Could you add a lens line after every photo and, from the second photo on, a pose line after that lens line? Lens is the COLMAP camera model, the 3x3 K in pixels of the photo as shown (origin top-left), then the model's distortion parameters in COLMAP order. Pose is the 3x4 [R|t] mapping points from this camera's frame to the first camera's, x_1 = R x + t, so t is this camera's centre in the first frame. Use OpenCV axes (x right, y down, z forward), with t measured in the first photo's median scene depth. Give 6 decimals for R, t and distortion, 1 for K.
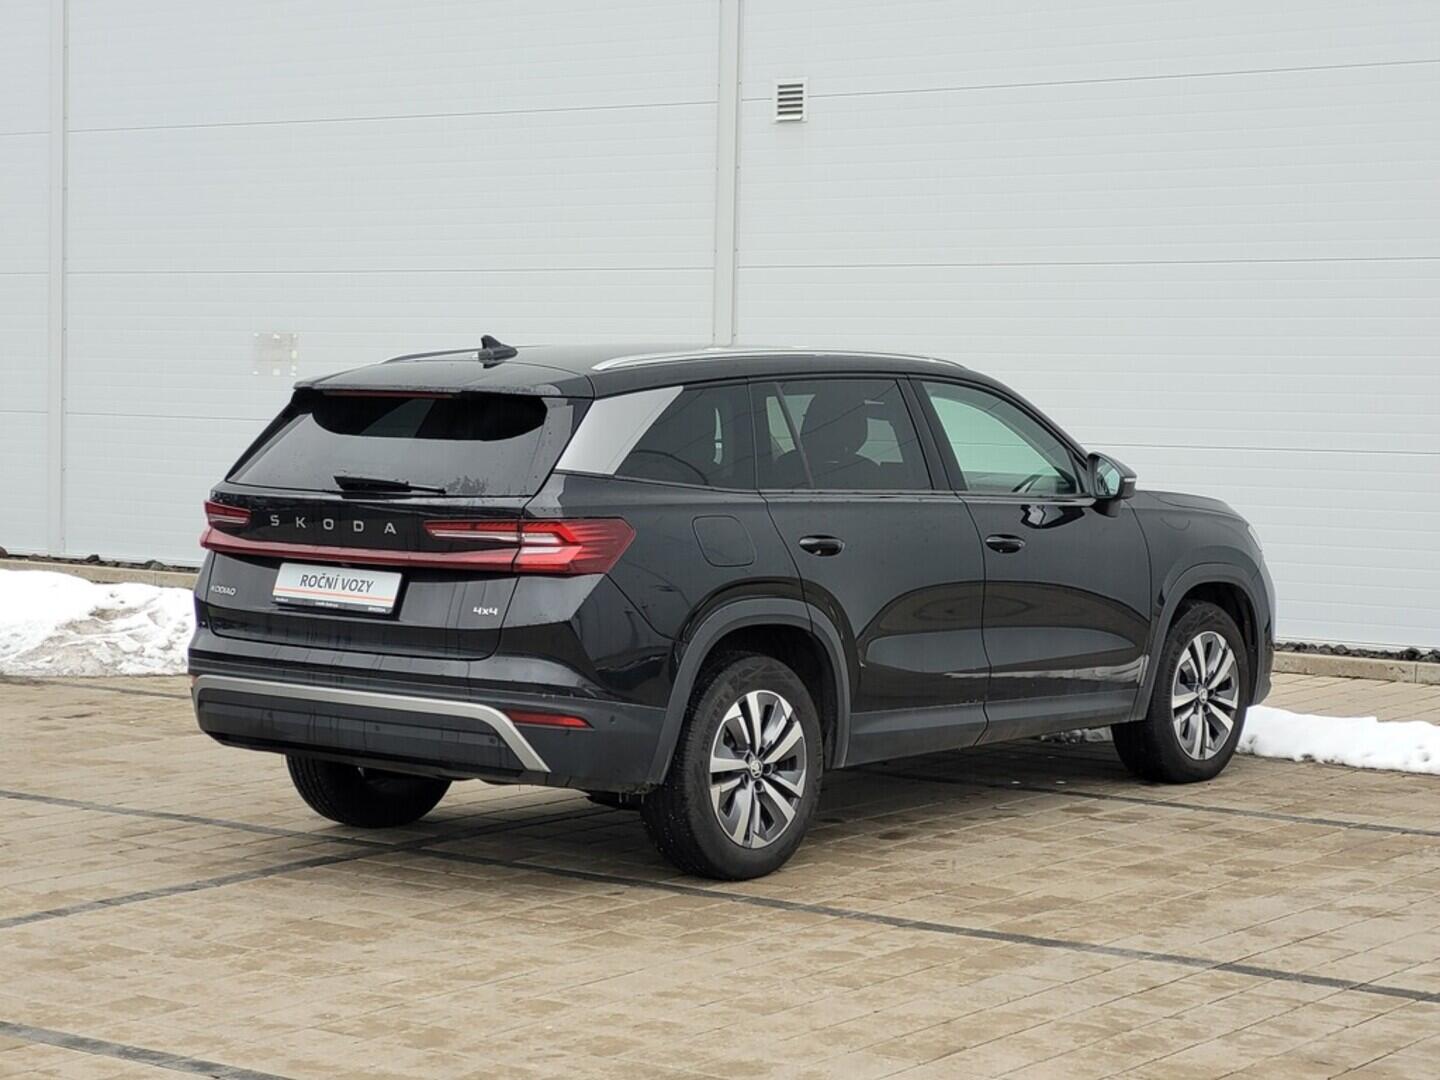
lens RADIAL K [[3052.9, 0, 720.0], [0, 3052.9, 540.0], [0, 0, 1]] dist [-0.083076, 0.819427]
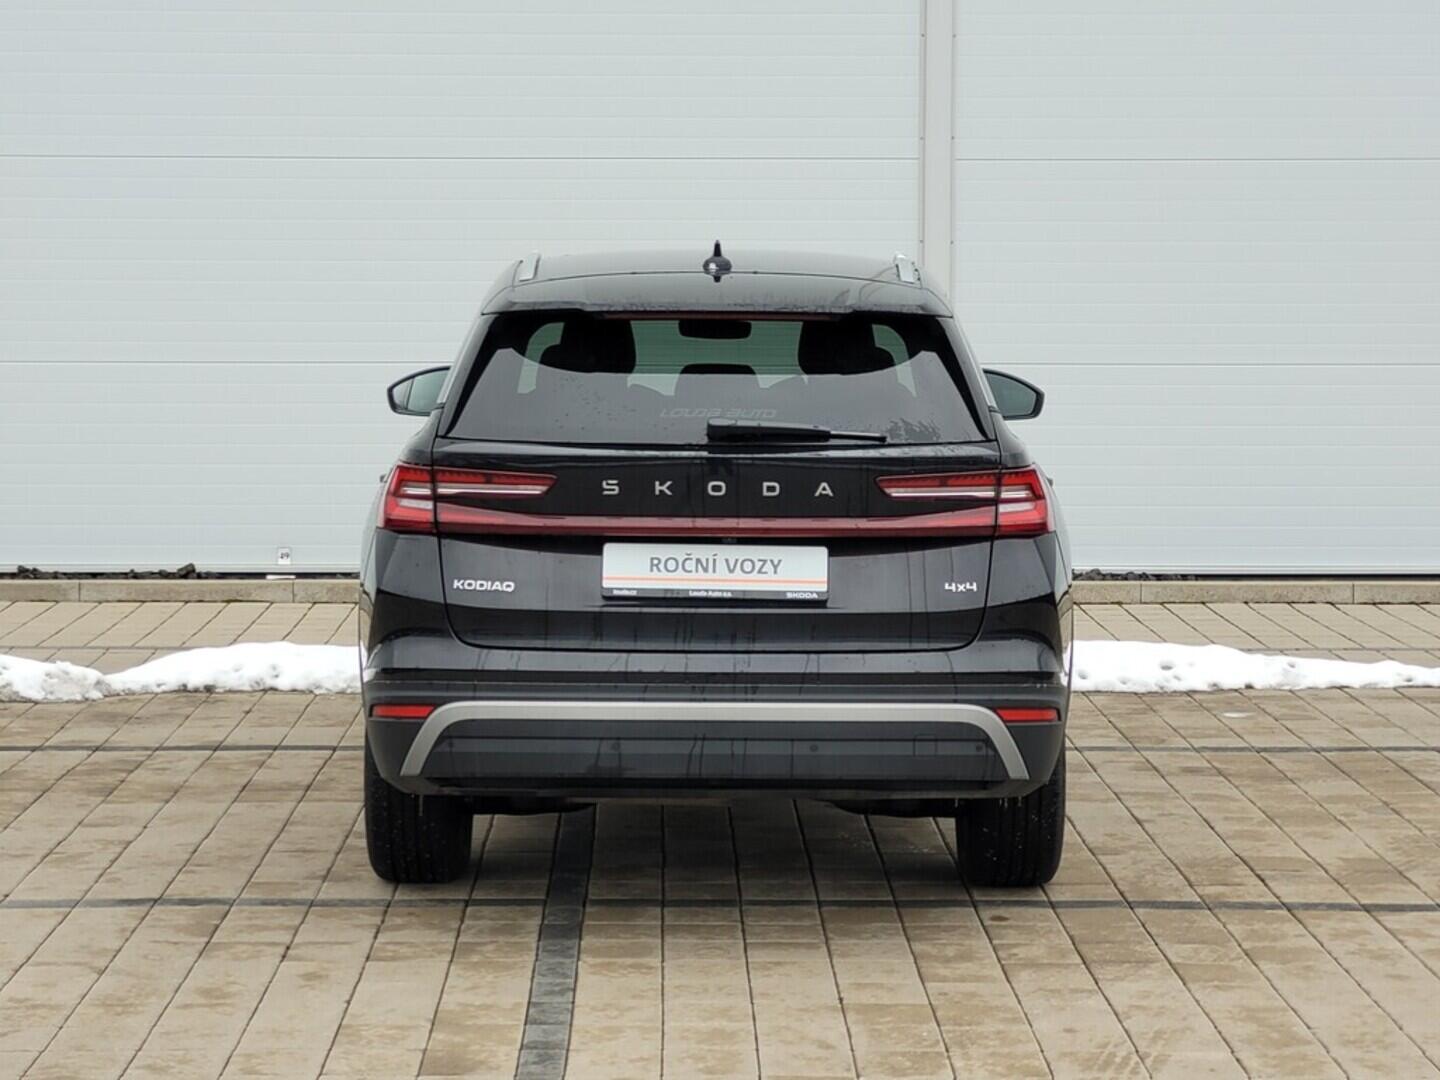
lens RADIAL K [[3052.9, 0, 720.0], [0, 3052.9, 540.0], [0, 0, 1]] dist [-0.083076, 0.819427]
pose [[0.787101, -0.061296, 0.613771, -0.601123], [0.040861, 0.998046, 0.047271, -0.028577], [-0.615469, -0.012128, 0.788068, 0.402563]]
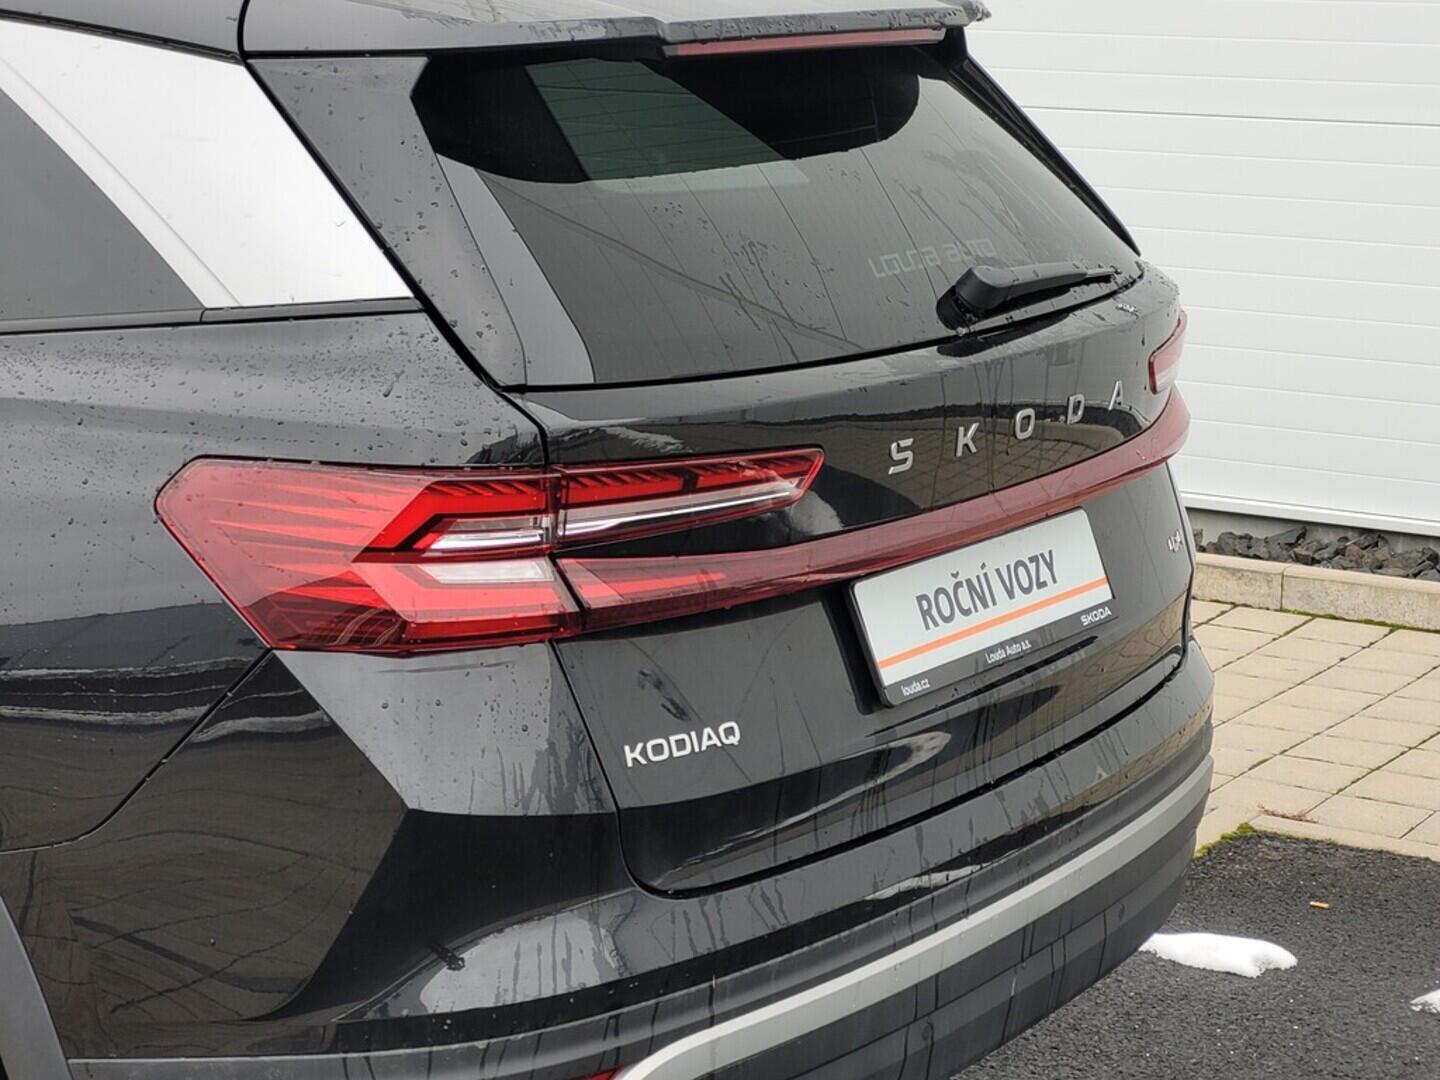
lens RADIAL K [[3052.9, 0, 720.0], [0, 3052.9, 540.0], [0, 0, 1]] dist [-0.083076, 0.819427]
pose [[-0.088787, -0.206967, 0.974311, -0.471798], [0.063739, 0.974988, 0.212920, -0.069248], [-0.994009, 0.081006, -0.073374, 1.070338]]
